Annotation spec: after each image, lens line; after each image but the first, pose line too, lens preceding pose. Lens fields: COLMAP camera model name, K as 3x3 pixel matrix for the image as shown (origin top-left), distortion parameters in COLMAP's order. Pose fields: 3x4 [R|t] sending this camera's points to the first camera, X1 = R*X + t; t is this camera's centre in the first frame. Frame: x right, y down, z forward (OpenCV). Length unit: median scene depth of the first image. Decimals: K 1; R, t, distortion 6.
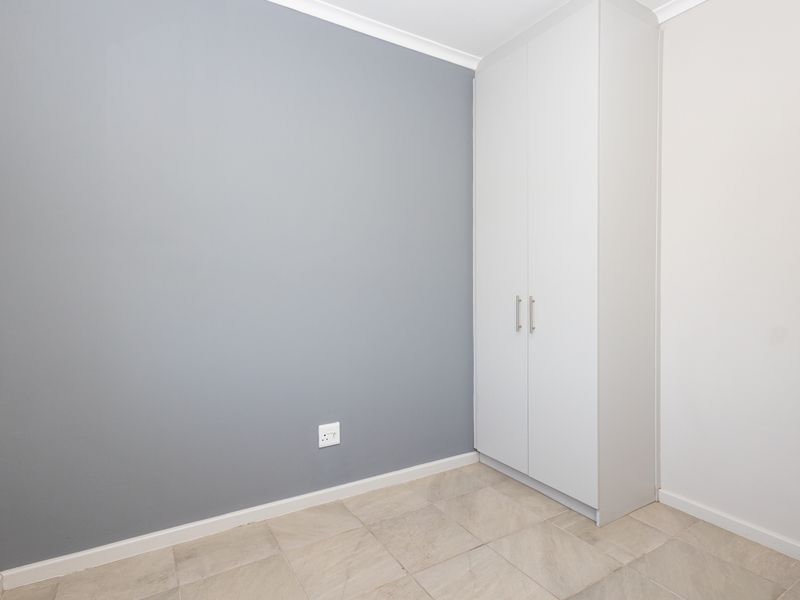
lens RADIAL K [[419.2, 0, 401.5], [0, 419.2, 302.7], [0, 0, 1]] dist [0.020343, -0.002585]
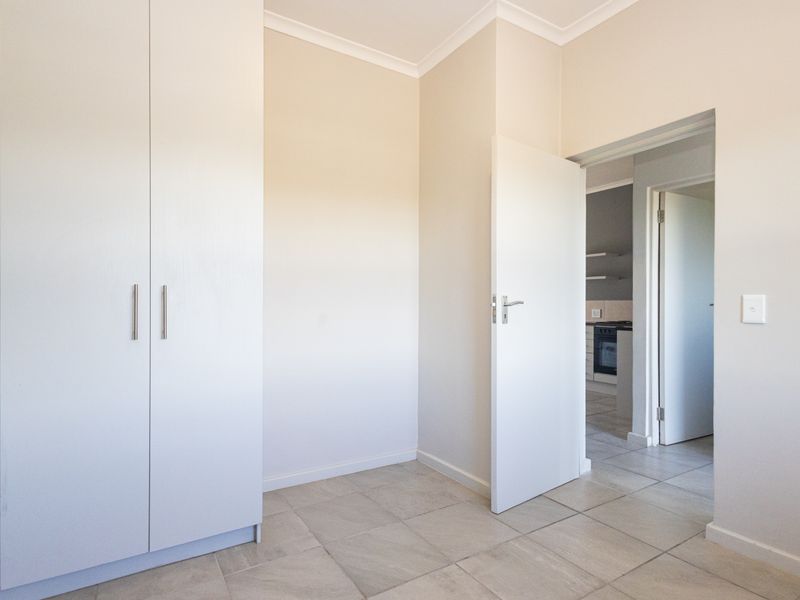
lens RADIAL K [[419.2, 0, 401.0], [0, 419.2, 301.4], [0, 0, 1]] dist [0.020343, -0.002585]
pose [[-0.012306, 0.012258, 0.999849, -0.506365], [0.006640, 0.999904, -0.012177, 0.015160], [-0.999902, 0.006489, -0.012386, 0.746840]]
